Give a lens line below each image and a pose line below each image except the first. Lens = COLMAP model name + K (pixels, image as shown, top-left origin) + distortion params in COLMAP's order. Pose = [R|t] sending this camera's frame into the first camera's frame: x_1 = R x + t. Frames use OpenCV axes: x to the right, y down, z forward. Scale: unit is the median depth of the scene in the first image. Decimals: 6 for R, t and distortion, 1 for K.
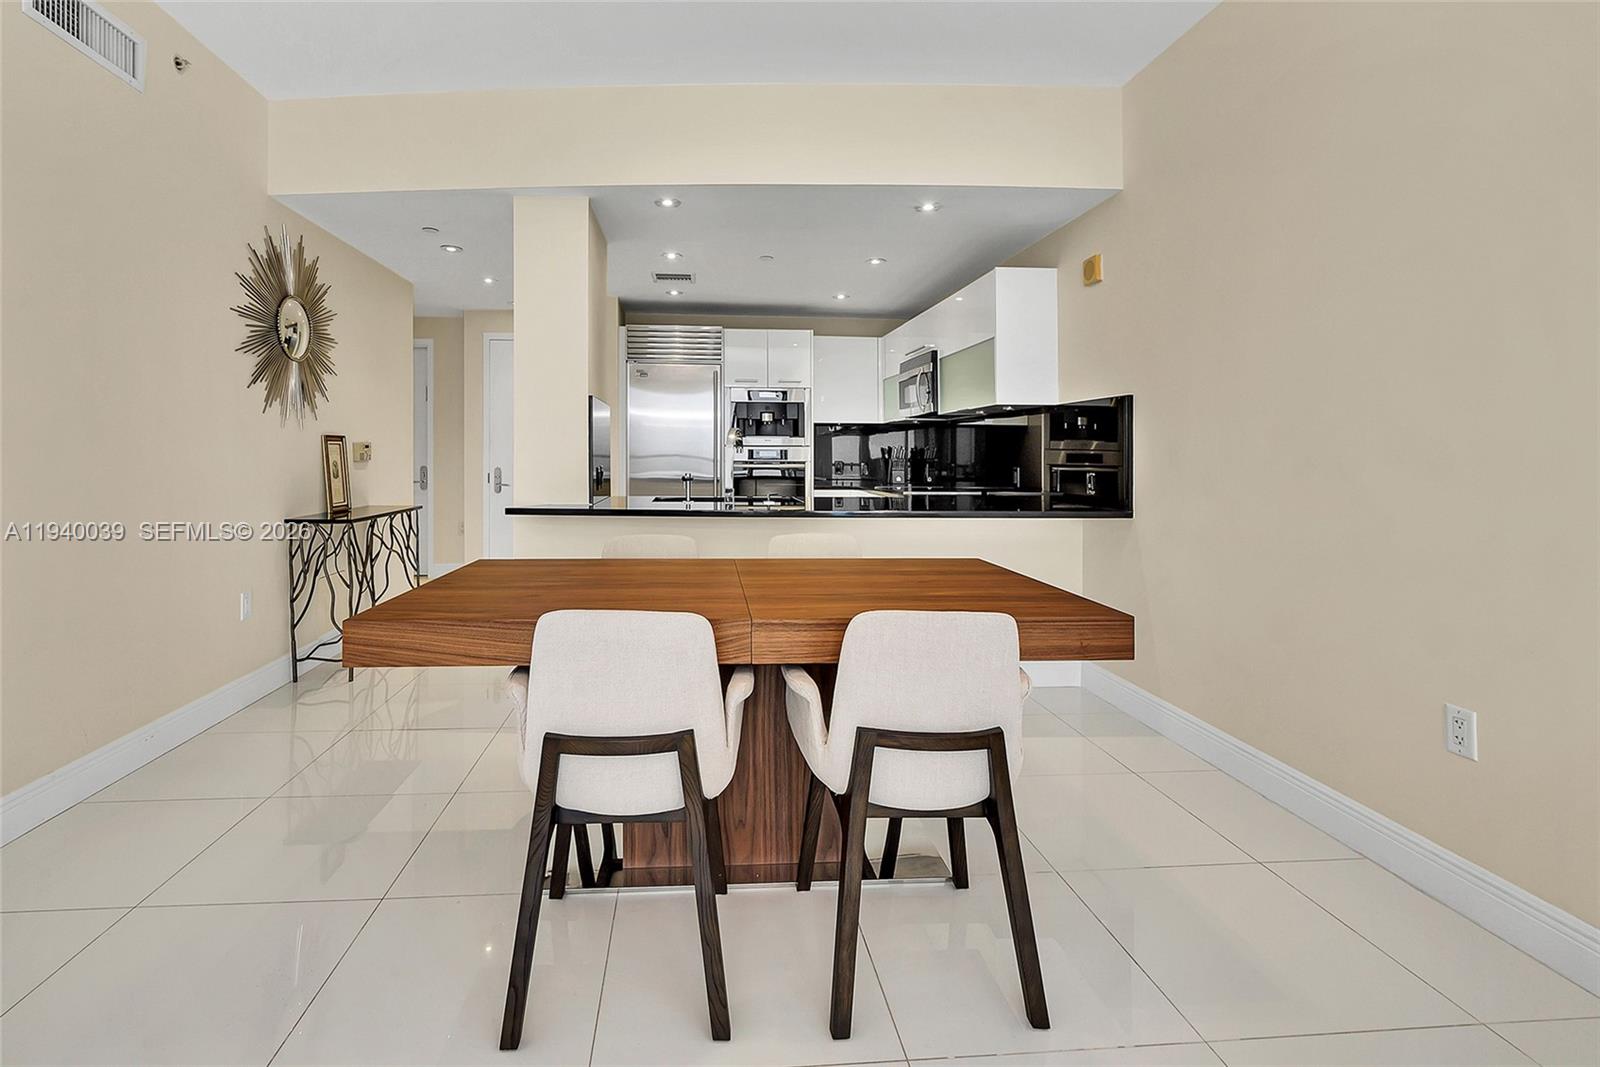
lens RADIAL K [[767.0, 0, 747.4], [0, 767.0, 467.5], [0, 0, 1]] dist [-0.002583, -0.000249]
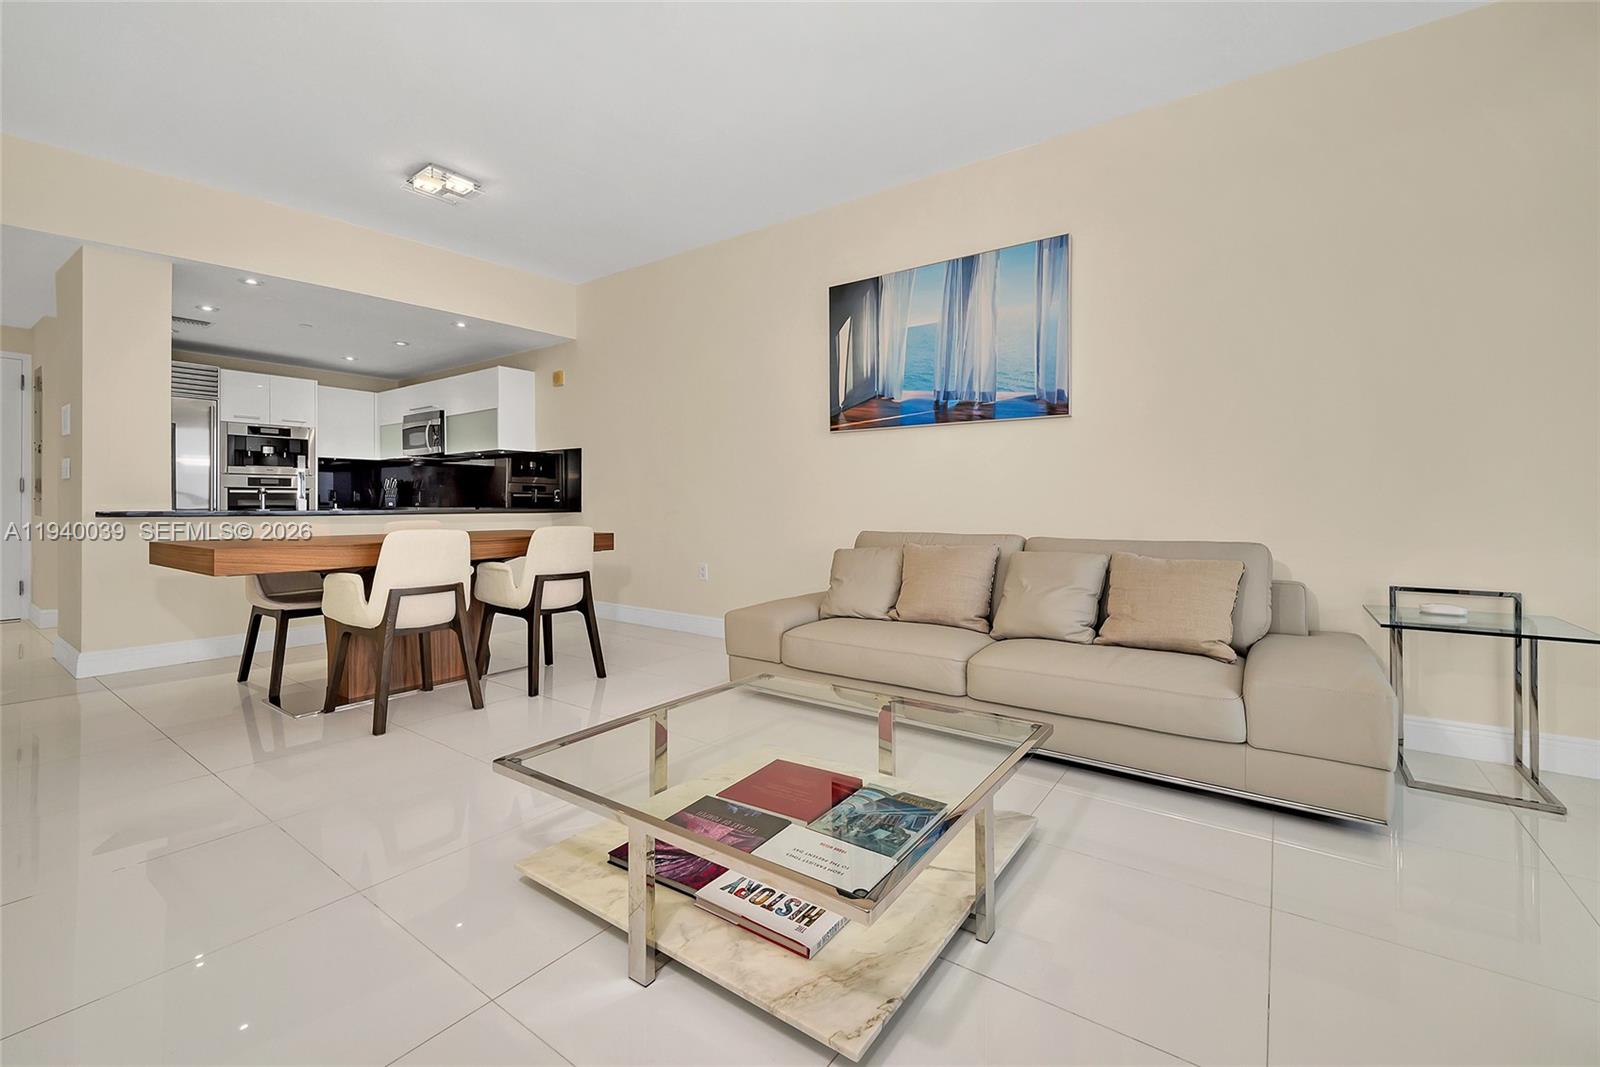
lens RADIAL K [[667.2, 0, 820.9], [0, 667.2, 502.4], [0, 0, 1]] dist [-0.002374, -0.000271]
pose [[0.633570, -0.003758, 0.773676, -0.290867], [0.015185, 0.999856, -0.007578, 0.044058], [-0.773536, 0.016550, 0.633536, -0.367818]]
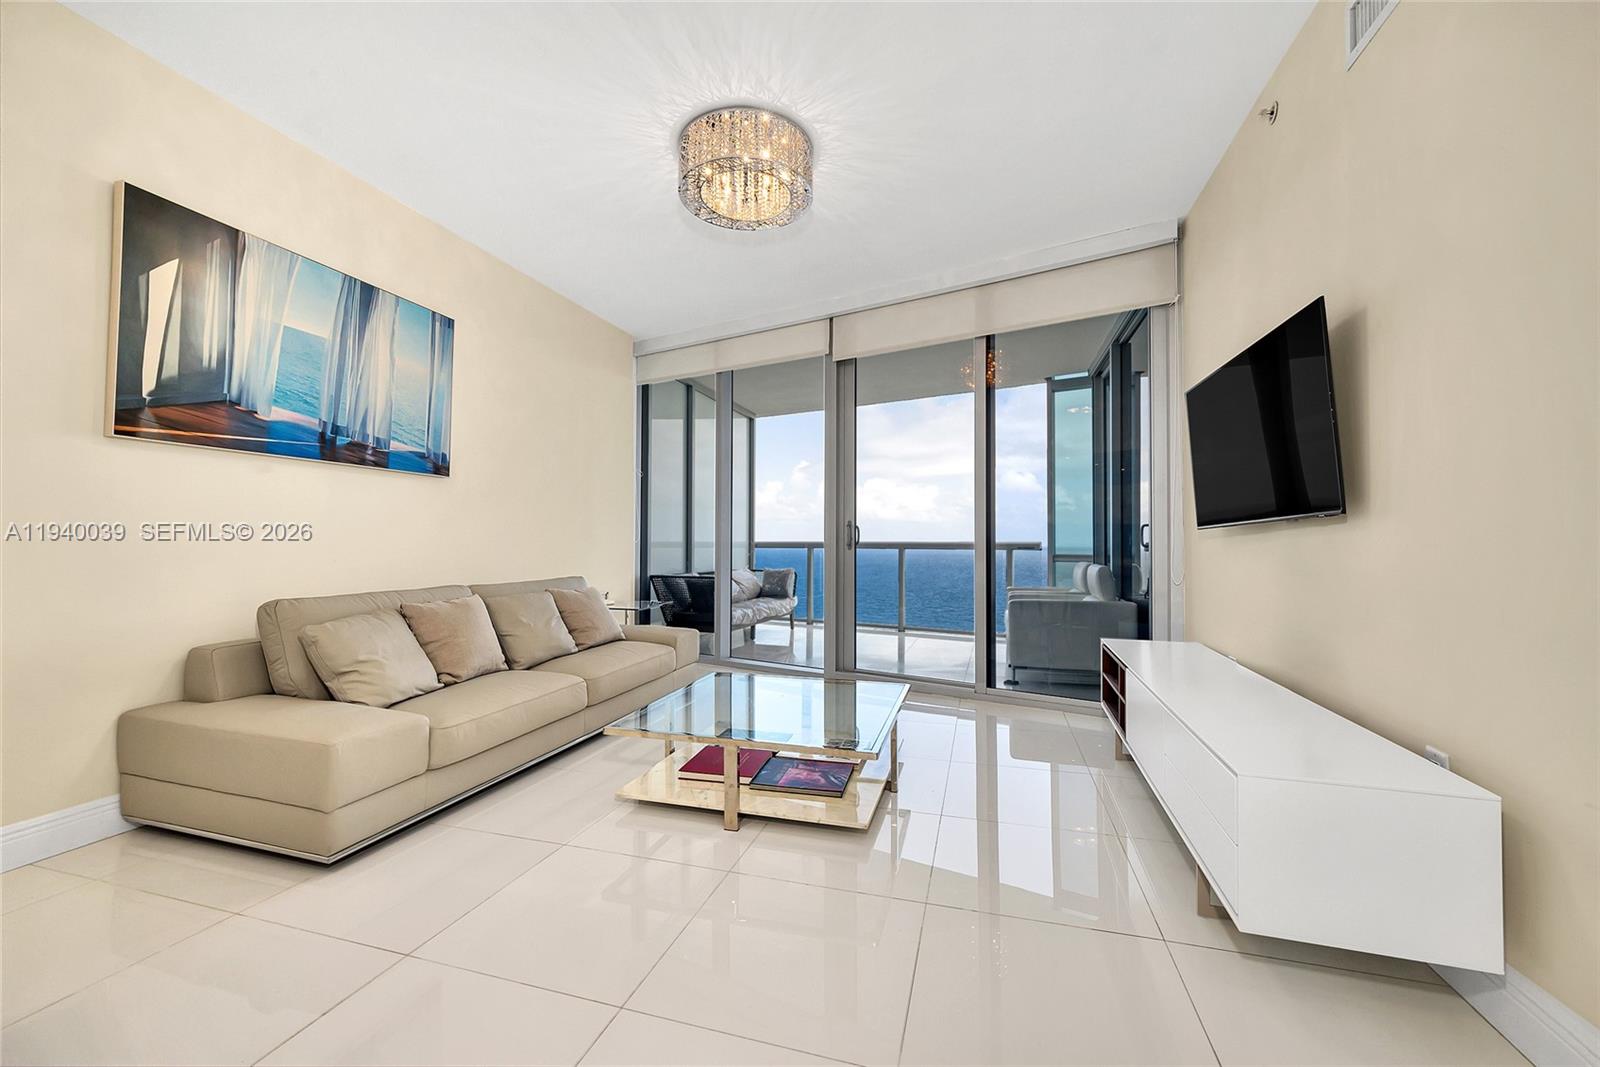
lens RADIAL K [[637.2, 0, 803.7], [0, 637.2, 529.6], [0, 0, 1]] dist [0.000053, 0.000035]
pose [[-0.938009, -0.000402, 0.346612, -0.244549], [-0.001797, 0.999992, -0.003702, 0.015702], [-0.346608, -0.004095, -0.938001, 0.434563]]
